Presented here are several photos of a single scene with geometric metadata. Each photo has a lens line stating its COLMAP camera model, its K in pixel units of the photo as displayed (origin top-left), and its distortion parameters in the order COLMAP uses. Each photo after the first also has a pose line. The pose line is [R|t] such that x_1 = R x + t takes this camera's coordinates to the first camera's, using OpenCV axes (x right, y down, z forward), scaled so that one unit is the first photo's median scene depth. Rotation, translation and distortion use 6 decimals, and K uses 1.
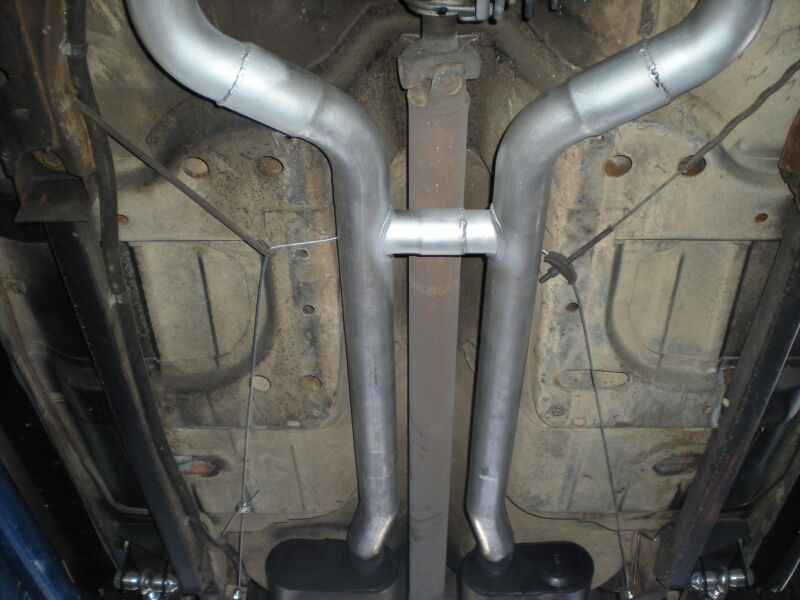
lens RADIAL K [[895.2, 0, 400.0], [0, 895.2, 300.0], [0, 0, 1]] dist [-0.081650, -0.153687]
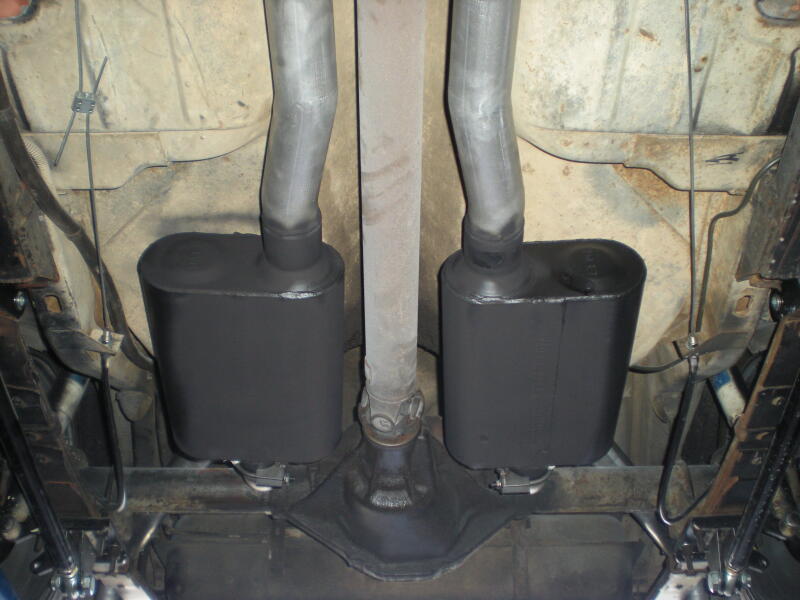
lens RADIAL K [[895.2, 0, 400.0], [0, 895.2, 300.0], [0, 0, 1]] dist [-0.081650, -0.153687]
pose [[0.999858, 0.005405, 0.015979, 0.032066], [-0.005043, 0.999731, -0.022633, 0.381230], [-0.016097, 0.022550, 0.999616, 0.391543]]
